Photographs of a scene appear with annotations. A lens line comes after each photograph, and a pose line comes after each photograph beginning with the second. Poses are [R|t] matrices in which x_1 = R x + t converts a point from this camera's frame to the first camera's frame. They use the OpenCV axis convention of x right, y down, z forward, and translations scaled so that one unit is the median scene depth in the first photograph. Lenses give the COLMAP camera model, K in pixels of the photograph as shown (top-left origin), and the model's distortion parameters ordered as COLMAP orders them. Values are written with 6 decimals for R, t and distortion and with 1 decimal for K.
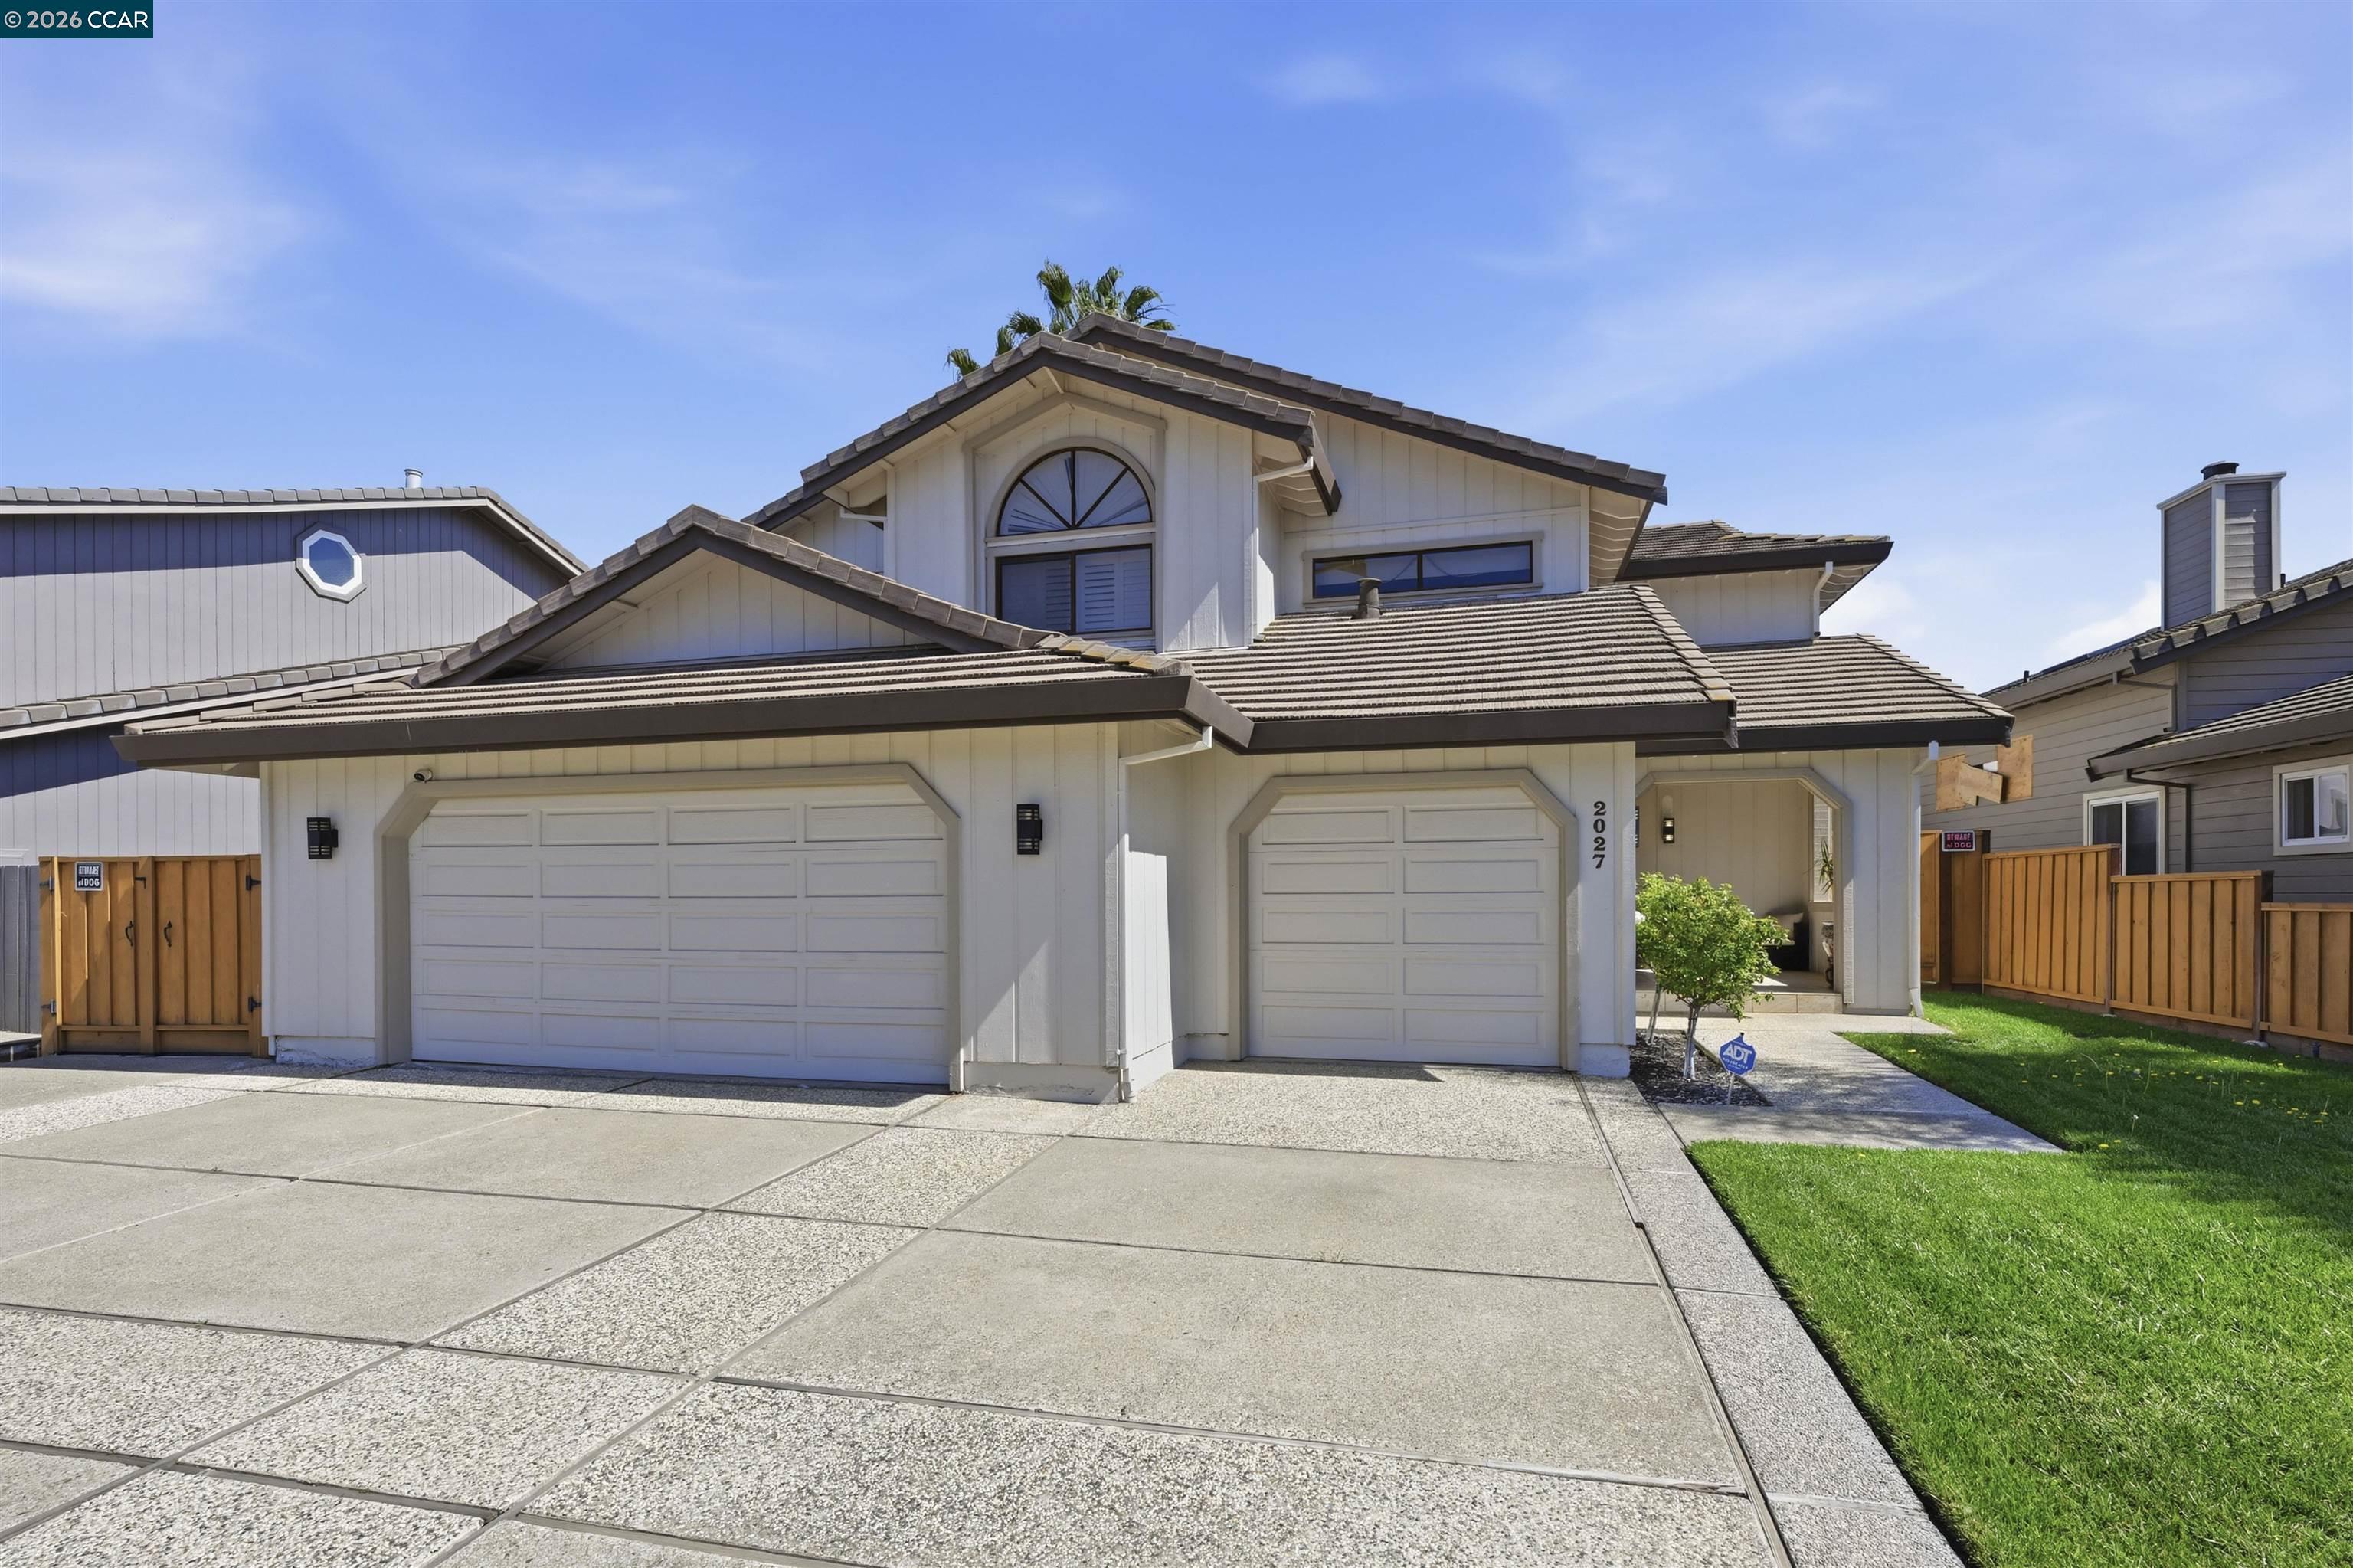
lens RADIAL K [[1144.7, 0, 1174.3], [0, 1144.7, 905.3], [0, 0, 1]] dist [-0.001734, 0.000491]
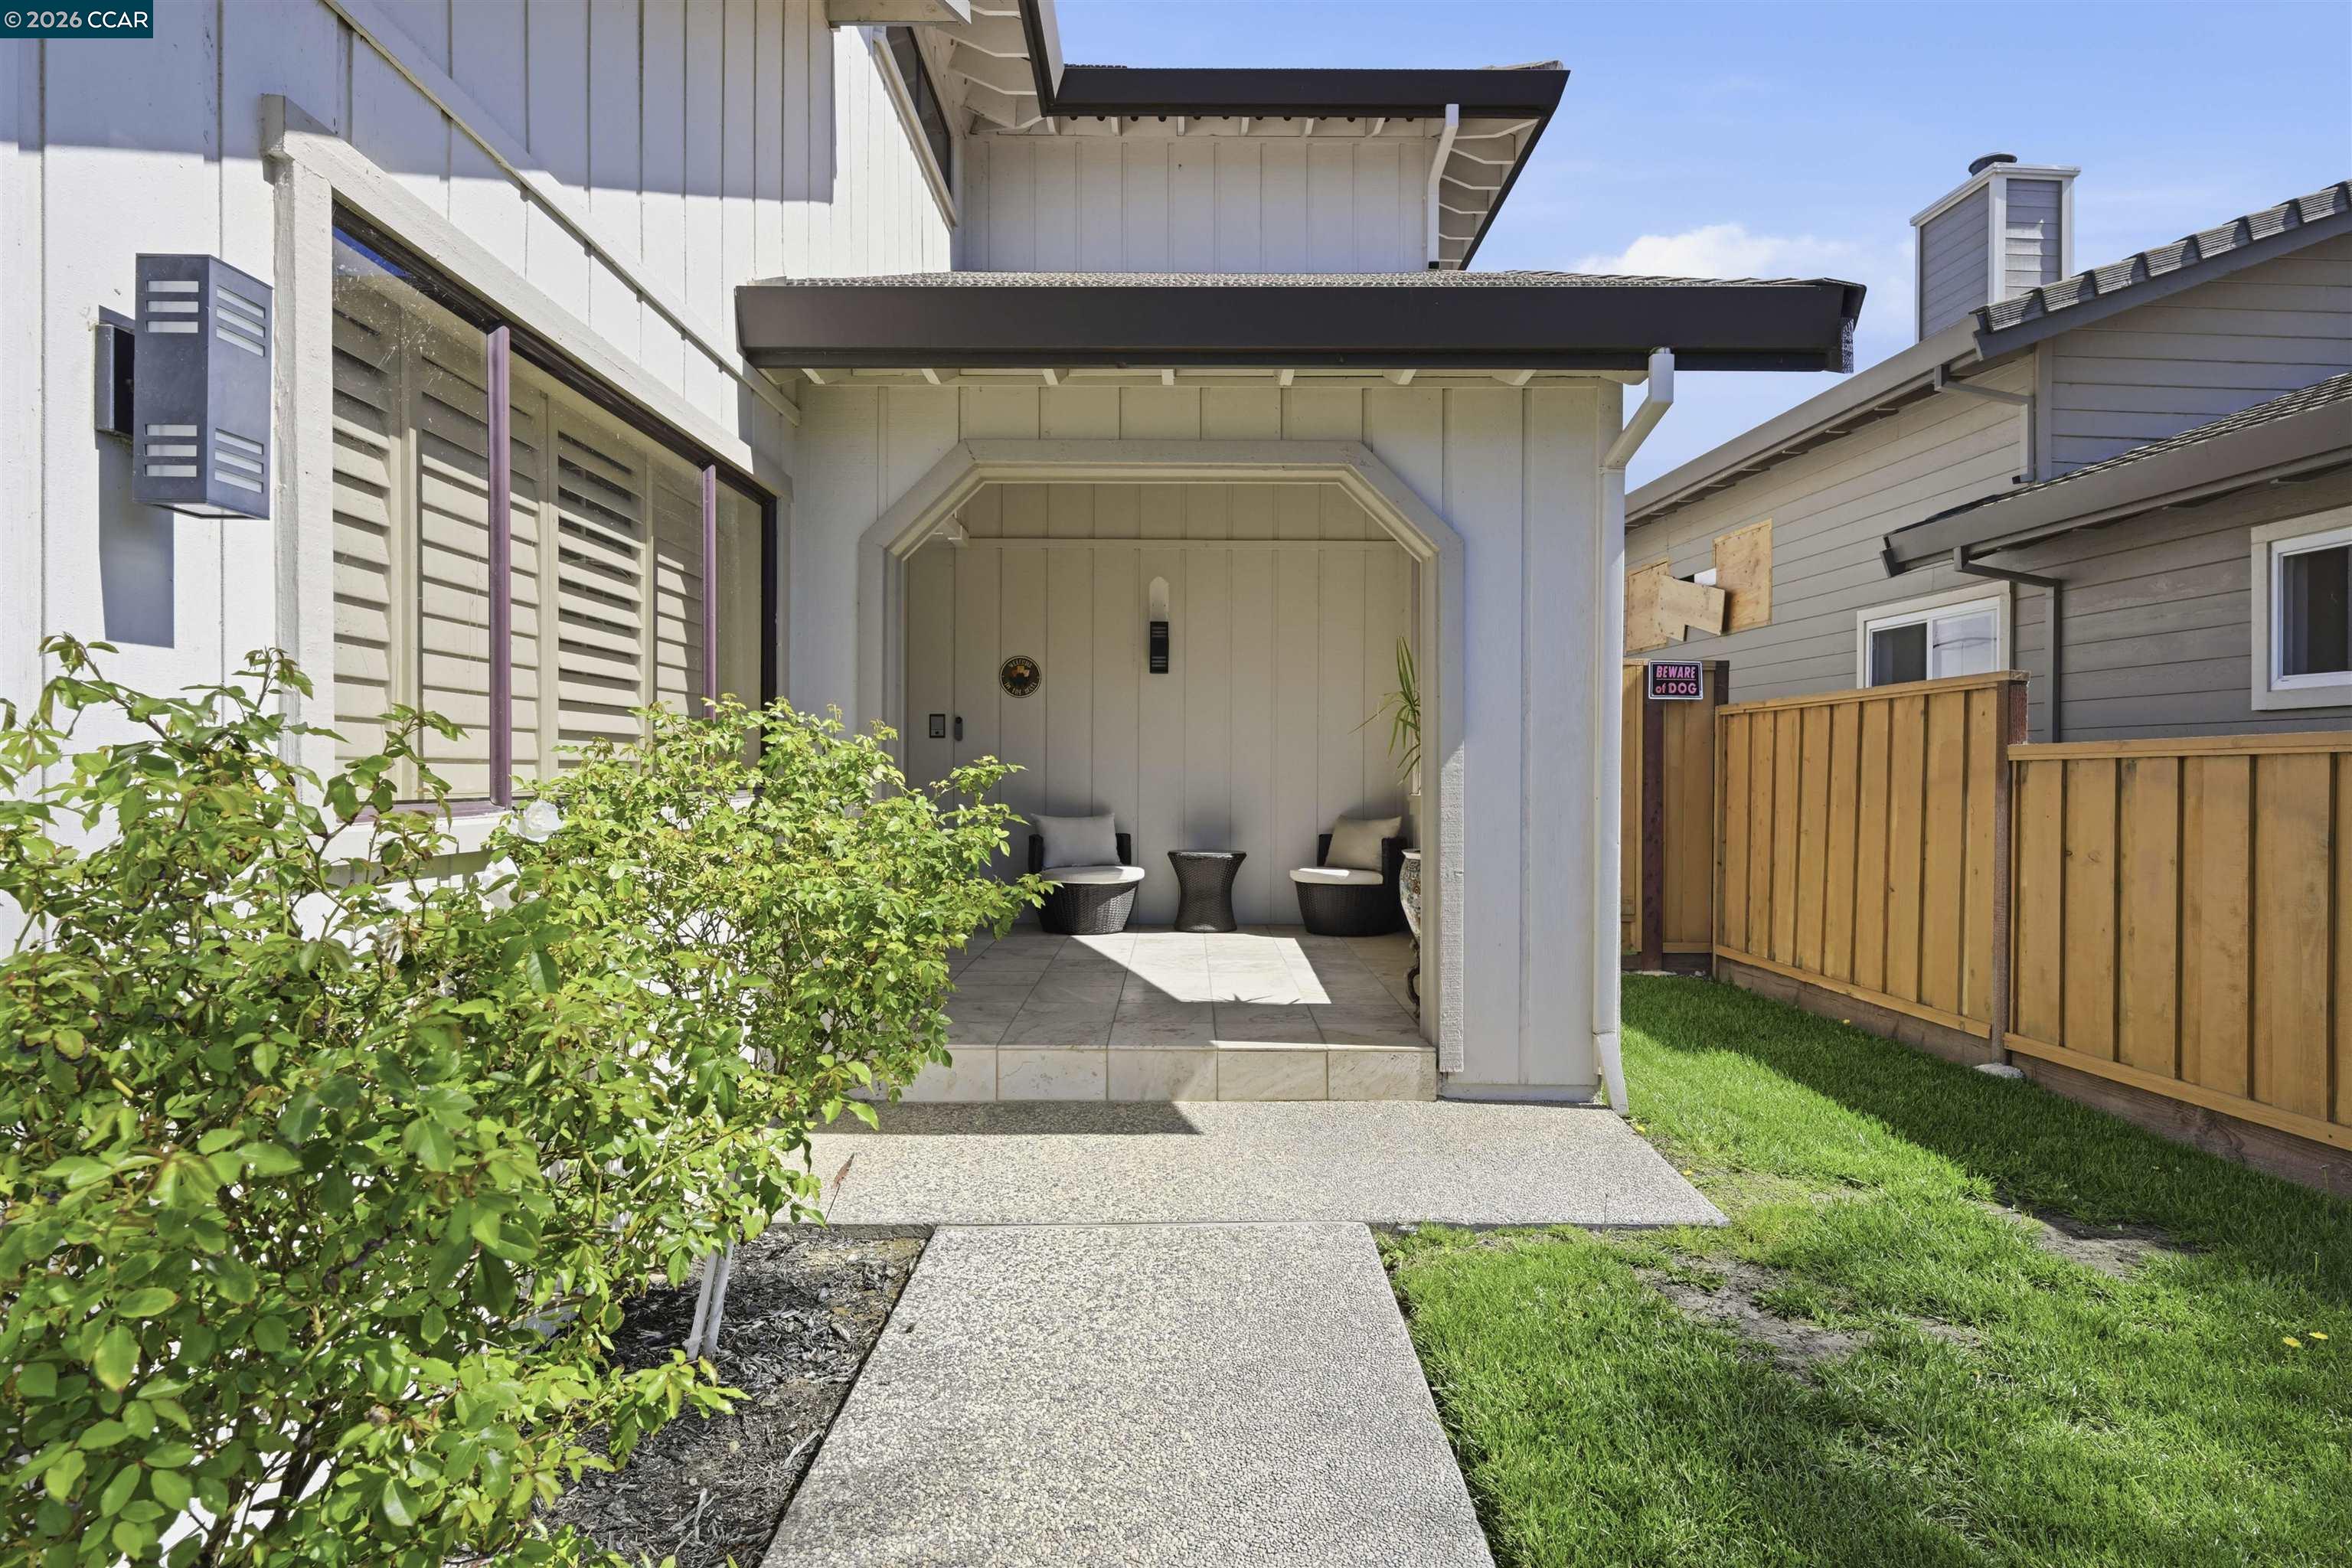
lens RADIAL K [[1282.0, 0, 1176.0], [0, 1282.0, 784.0], [0, 0, 1]] dist [-0.004581, -0.000288]
pose [[0.965832, 0.007791, 0.259053, 0.374007], [-0.007380, 0.999969, -0.002559, -0.007034], [-0.259065, 0.000560, 0.965860, 0.588084]]
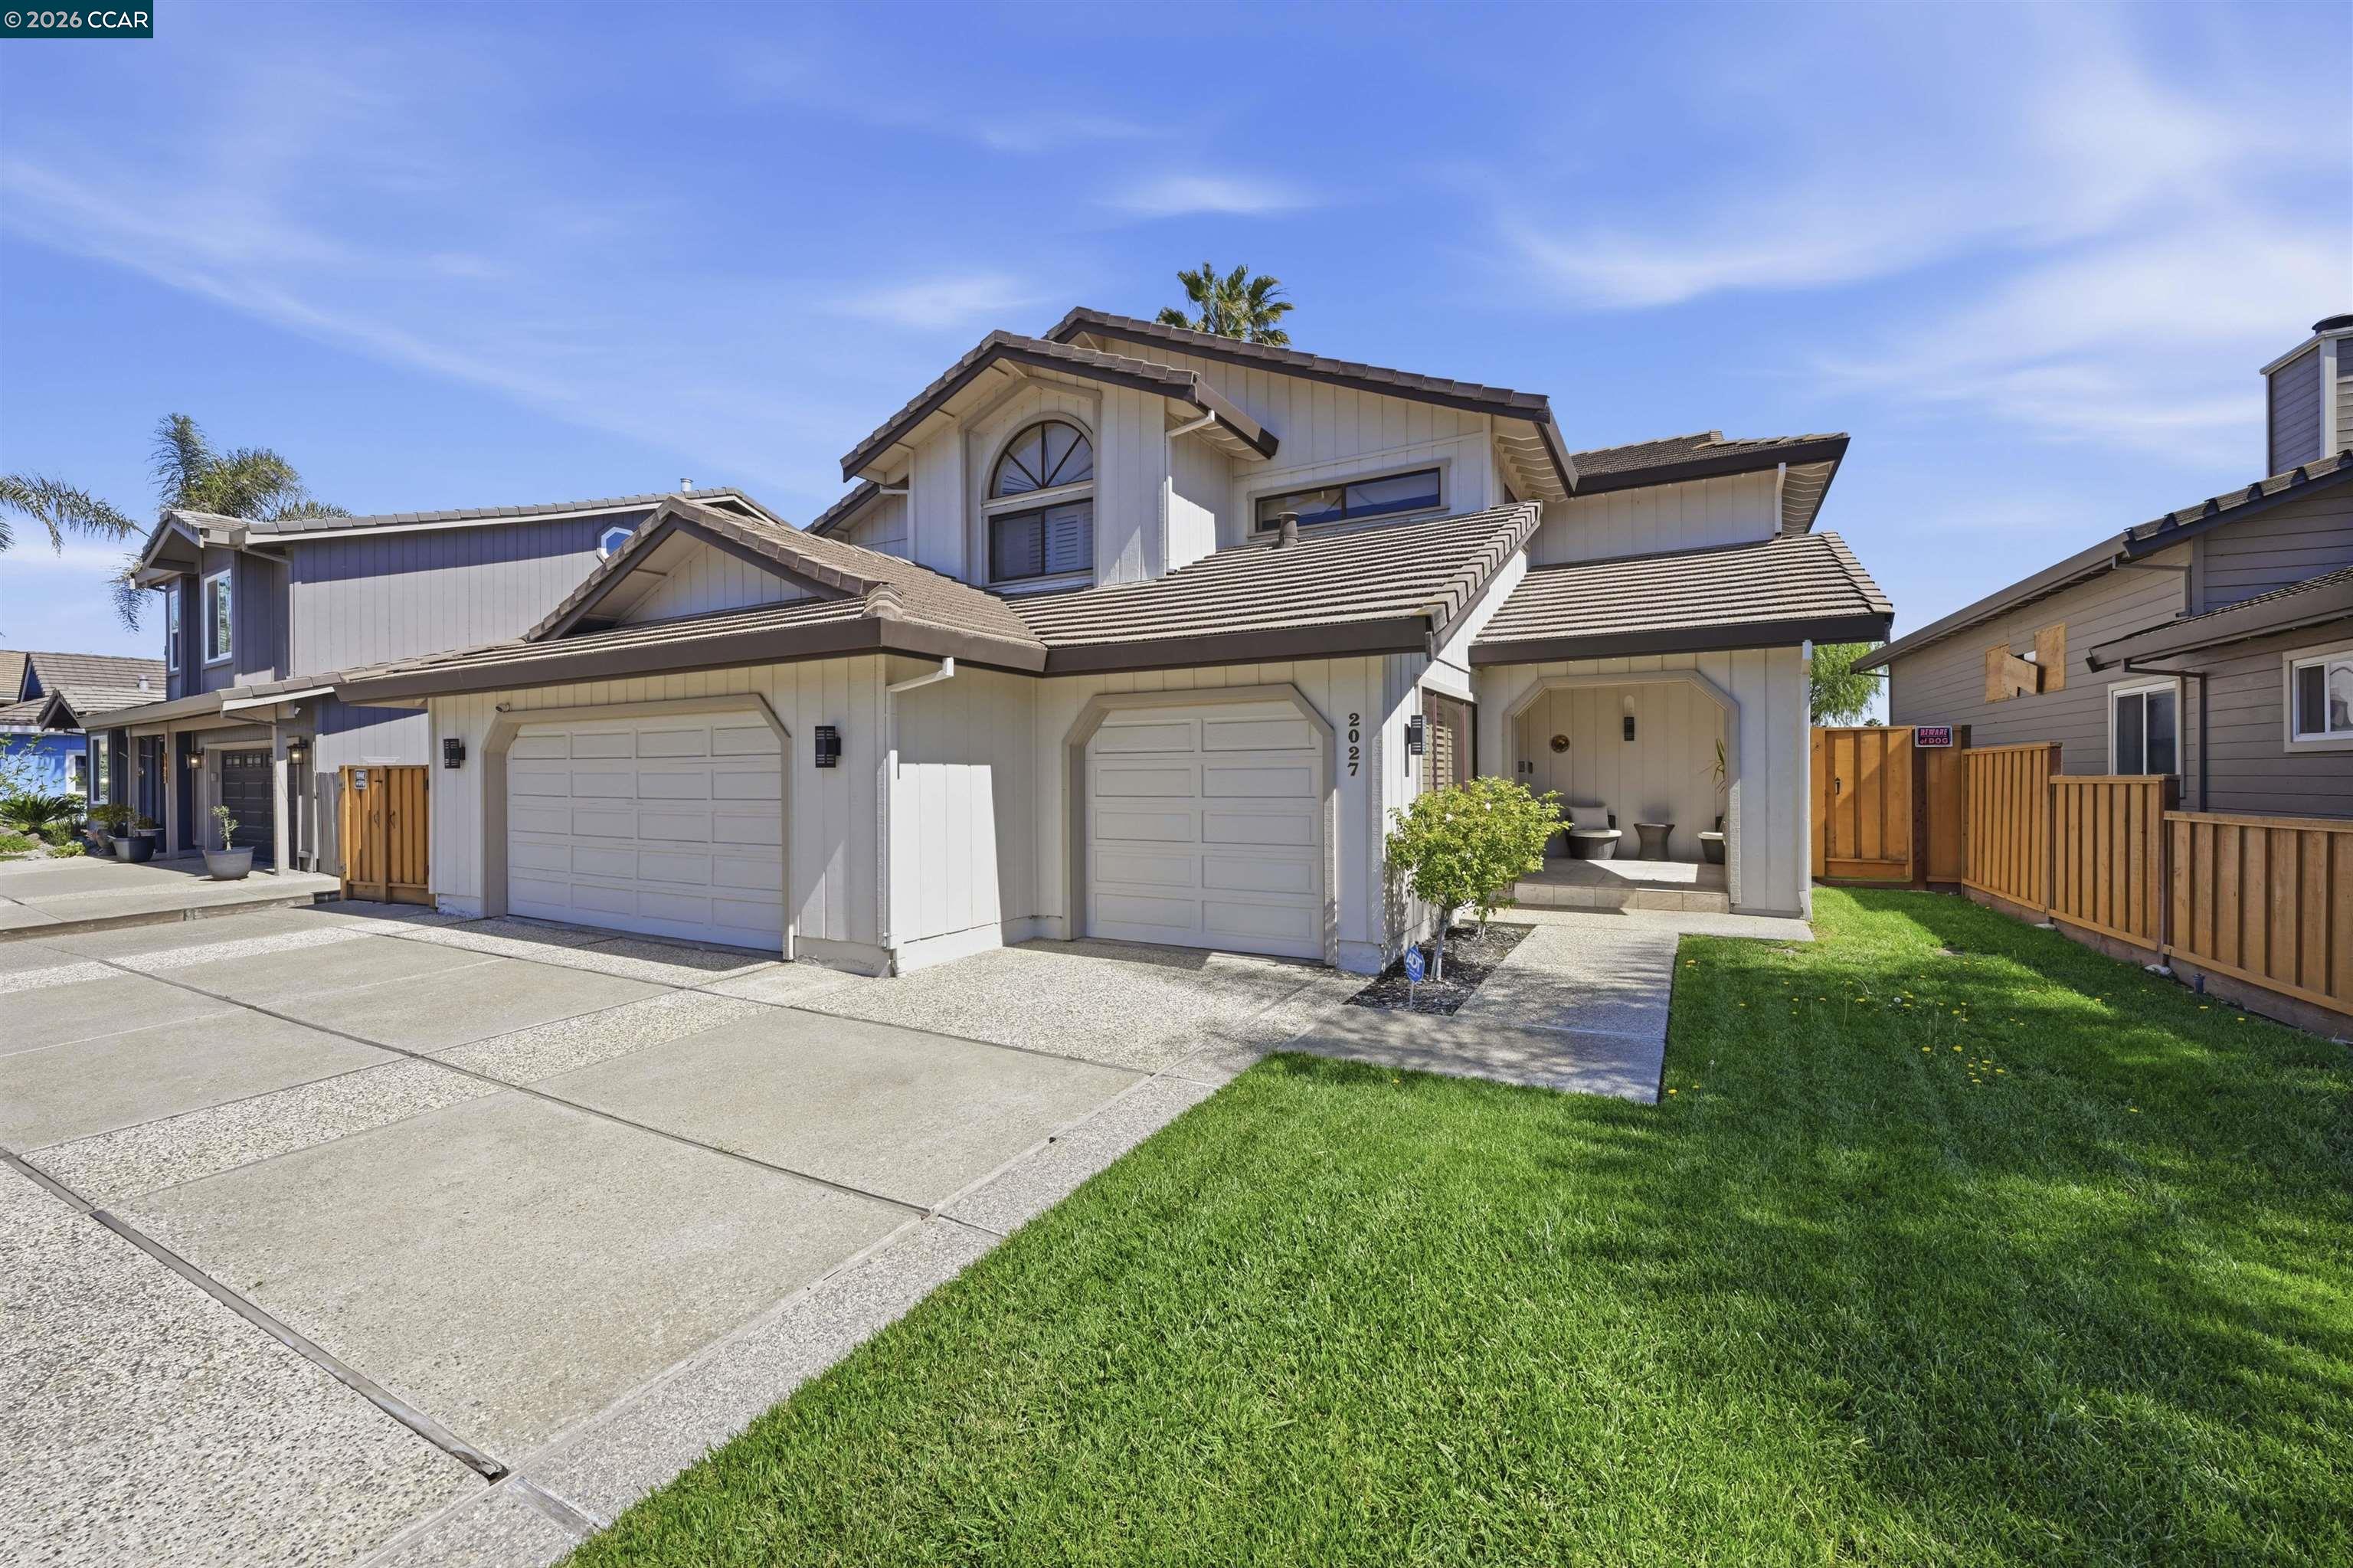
lens RADIAL K [[927.7, 0, 1181.4], [0, 927.7, 776.6], [0, 0, 1]] dist [-0.001642, 0.000376]
pose [[0.970045, -0.000467, -0.242923, 0.301165], [-0.001463, 0.999969, -0.007763, -0.017589], [0.242919, 0.007885, 0.970015, 0.089455]]
